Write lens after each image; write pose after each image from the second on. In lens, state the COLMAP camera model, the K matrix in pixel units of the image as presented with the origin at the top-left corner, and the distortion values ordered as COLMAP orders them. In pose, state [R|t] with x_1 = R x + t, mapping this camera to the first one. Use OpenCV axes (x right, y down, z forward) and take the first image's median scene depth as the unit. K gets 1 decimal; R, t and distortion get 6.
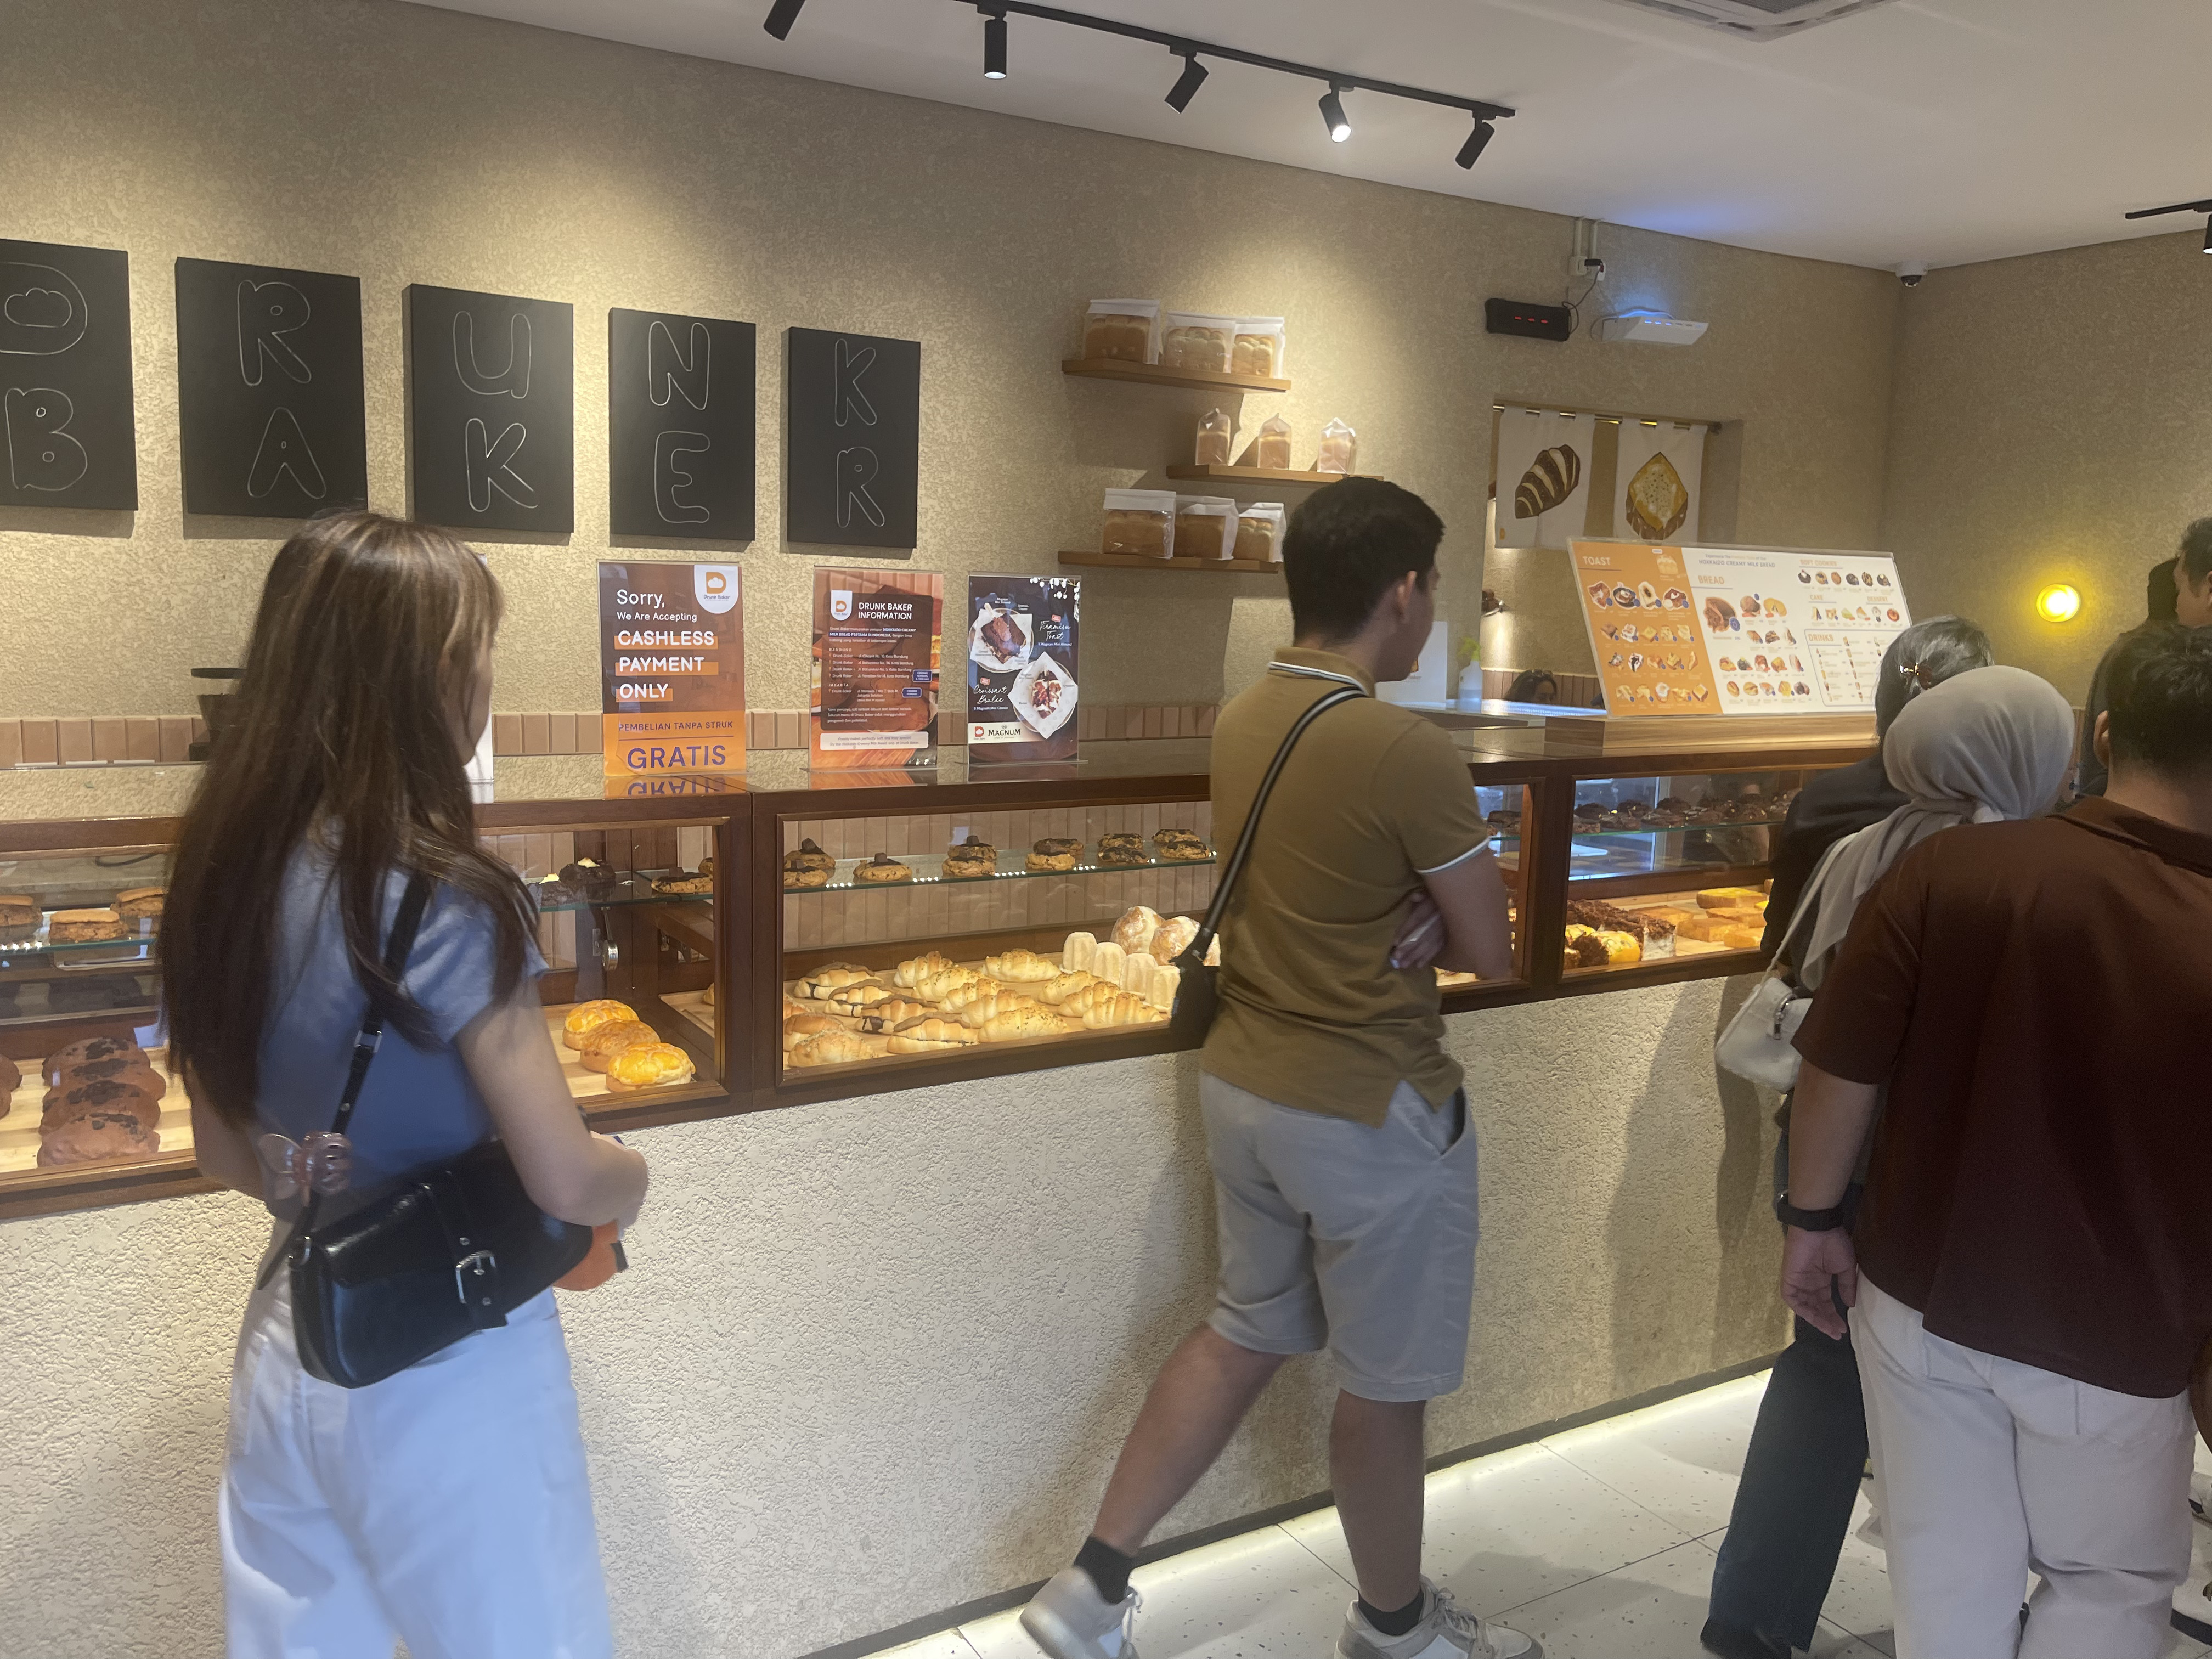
lens RADIAL K [[1693.2, 0, 1083.5], [0, 1693.2, 818.6], [0, 0, 1]] dist [0.070639, -0.103716]
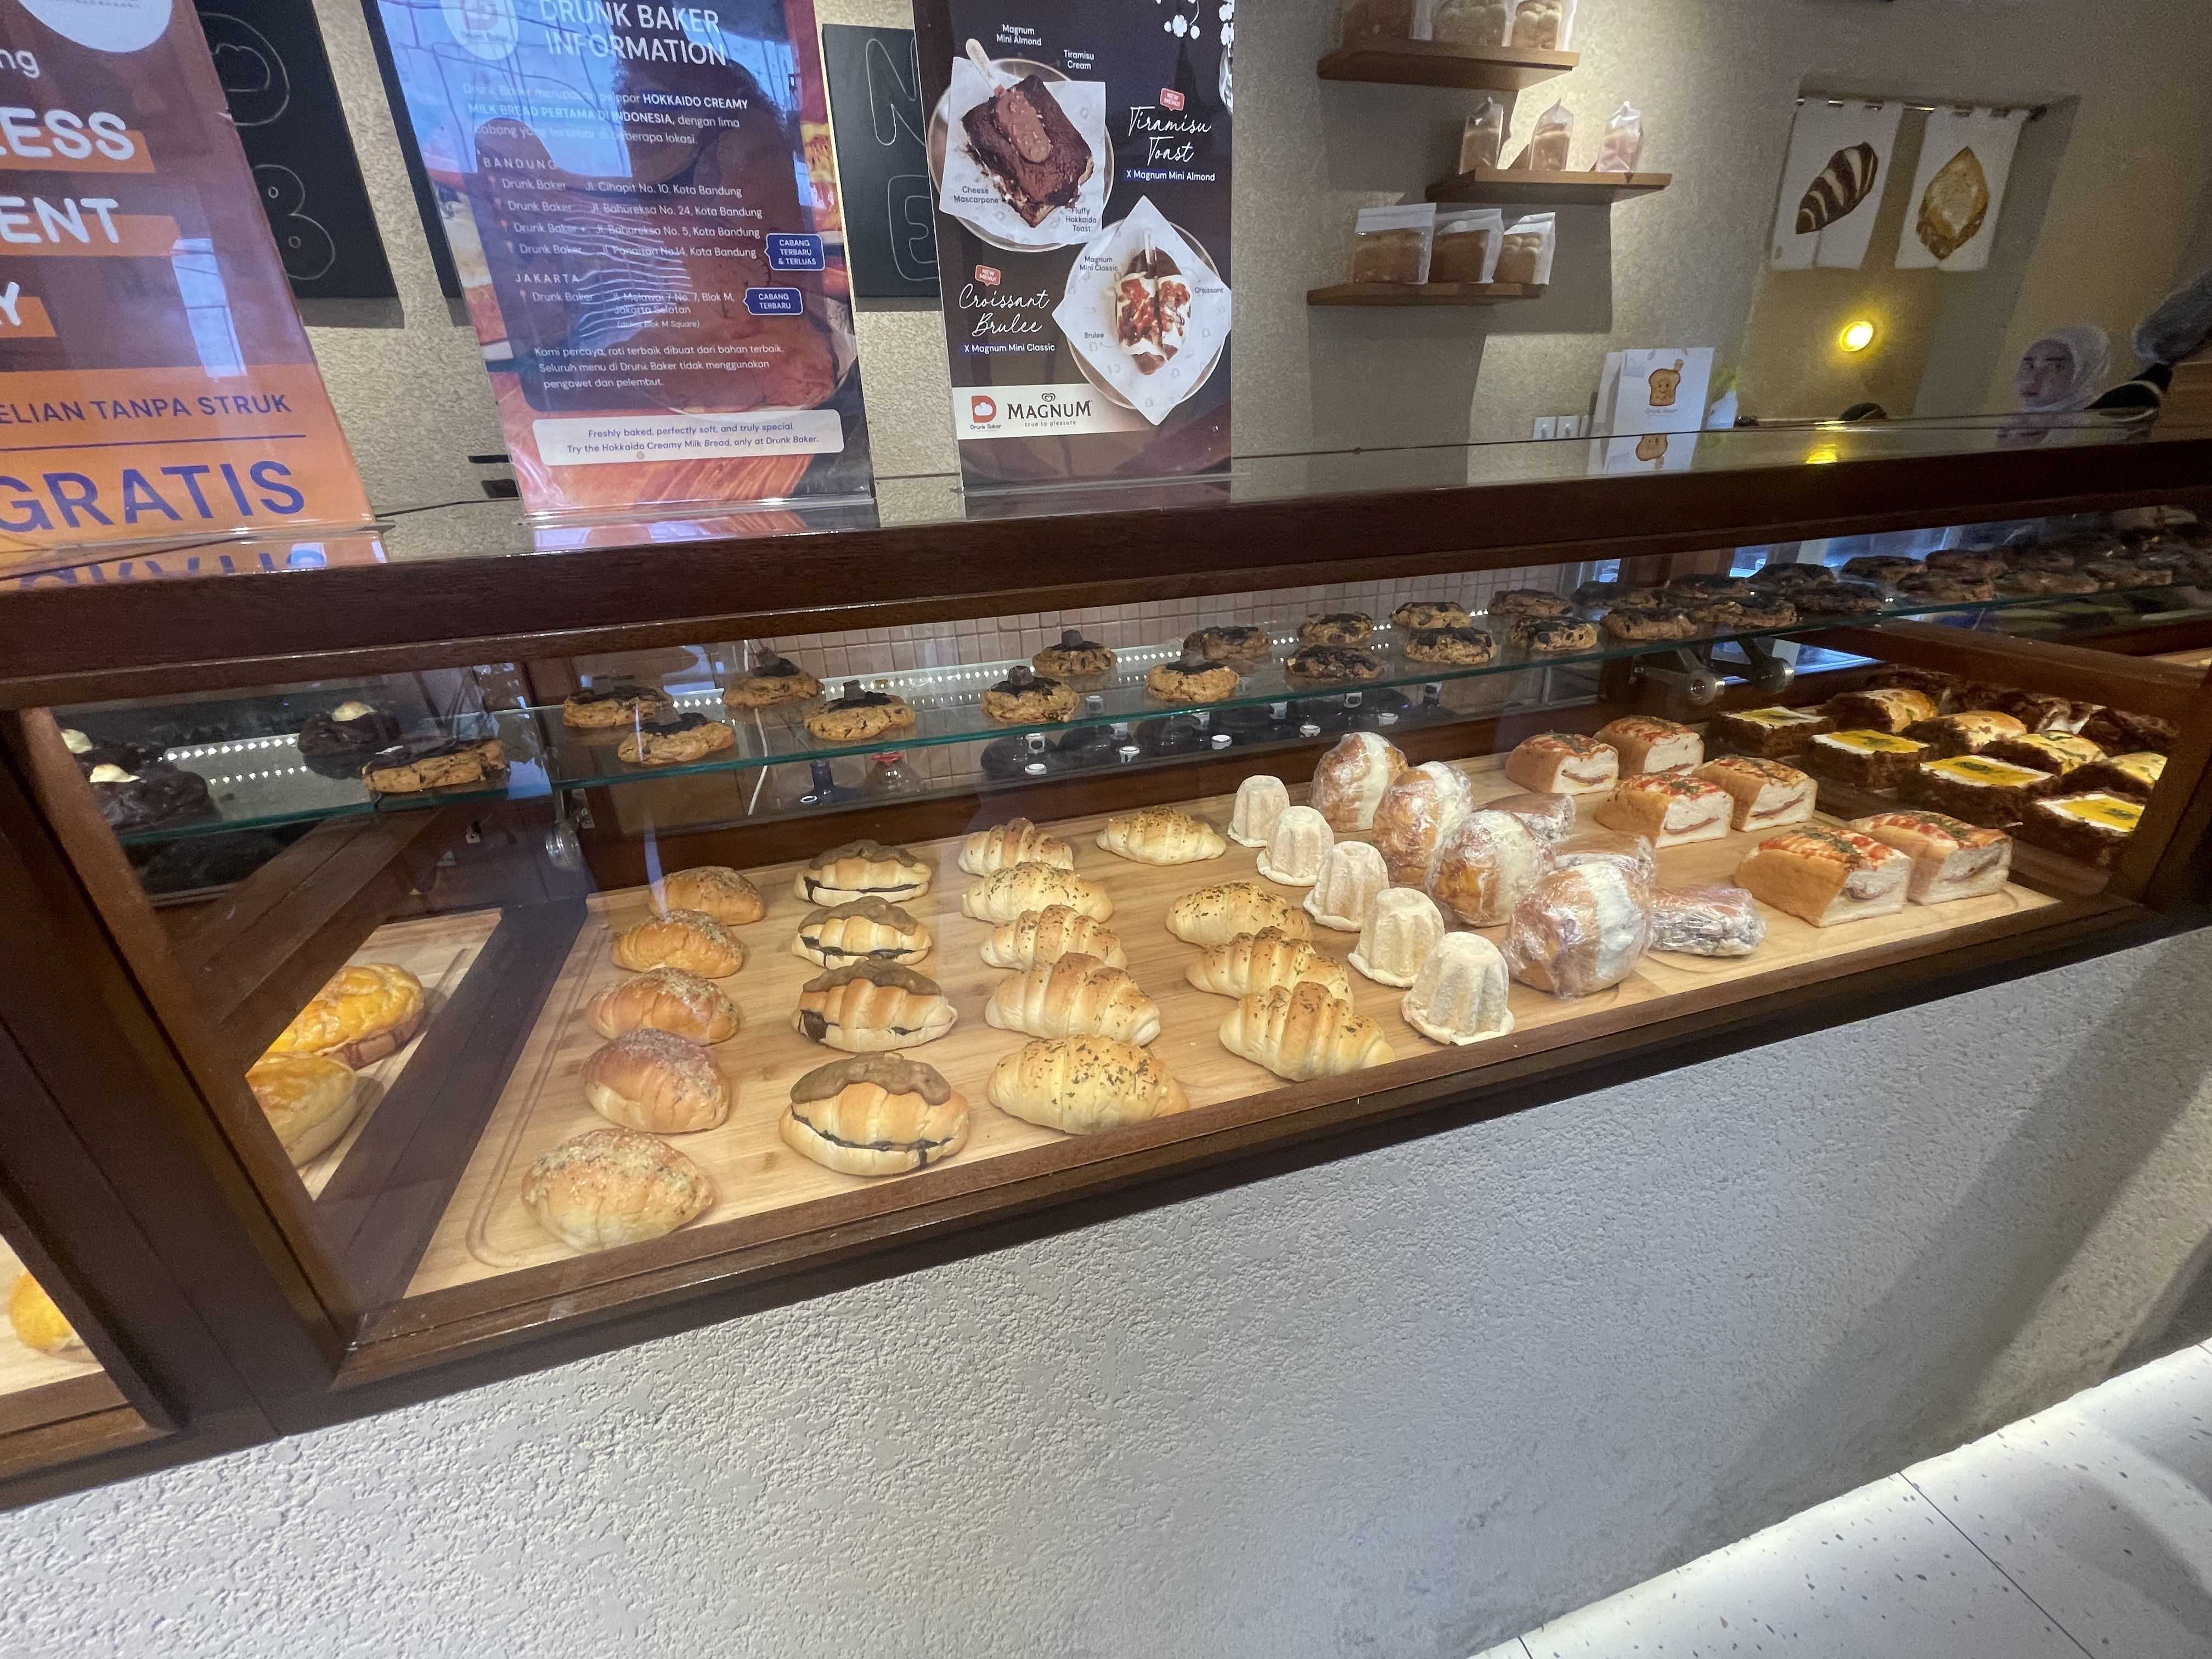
lens RADIAL K [[887.2, 0, 1102.4], [0, 887.2, 820.3], [0, 0, 1]] dist [-0.001337, -0.000102]
pose [[0.966105, 0.042476, -0.254631, 0.017644], [0.030791, 0.960368, 0.277030, -0.007569], [0.256307, -0.275480, 0.926508, 0.462953]]
